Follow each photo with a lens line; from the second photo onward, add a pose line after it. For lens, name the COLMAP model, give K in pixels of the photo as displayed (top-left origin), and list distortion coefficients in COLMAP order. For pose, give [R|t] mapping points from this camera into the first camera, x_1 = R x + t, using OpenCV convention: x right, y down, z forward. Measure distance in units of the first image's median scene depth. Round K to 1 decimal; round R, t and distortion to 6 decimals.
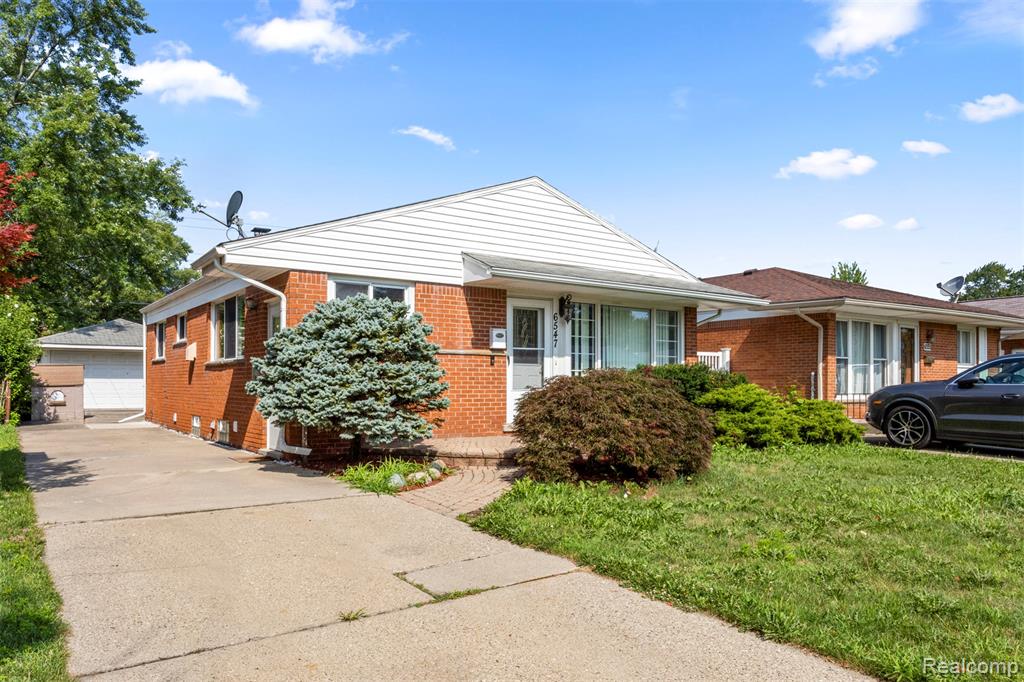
lens RADIAL K [[748.4, 0, 512.0], [0, 748.4, 341.0], [0, 0, 1]] dist [-0.000200, 0.001044]
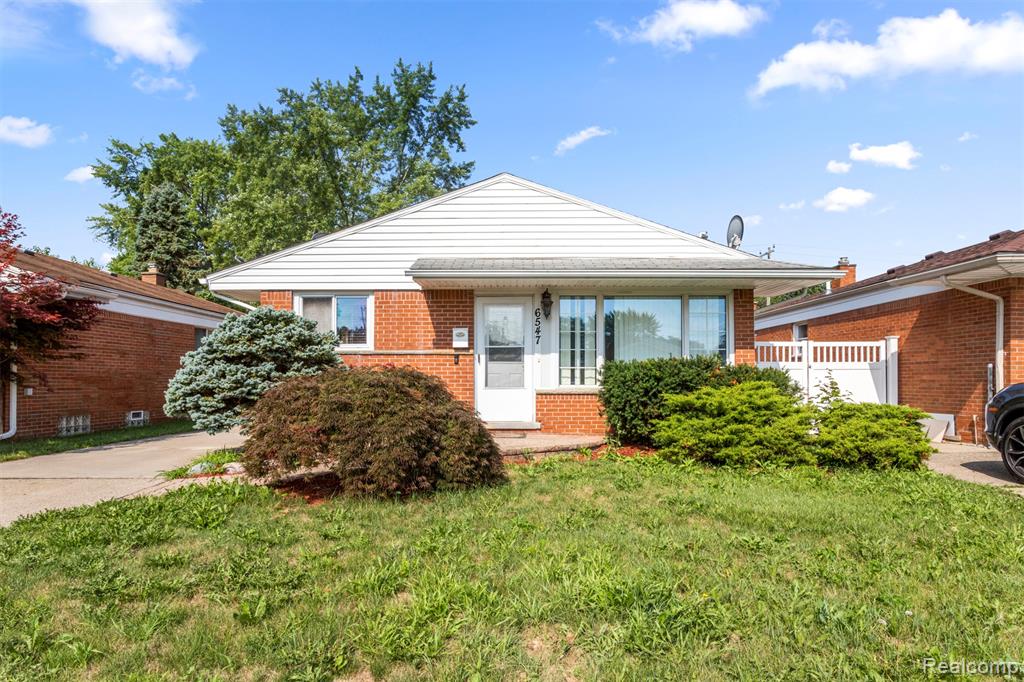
lens RADIAL K [[606.0, 0, 512.0], [0, 606.0, 341.0], [0, 0, 1]] dist [-0.005534, -0.001367]
pose [[0.796960, -0.043223, -0.602484, 0.536958], [0.037313, 0.999054, -0.022317, 0.022103], [0.602879, -0.004695, 0.797819, 0.380371]]
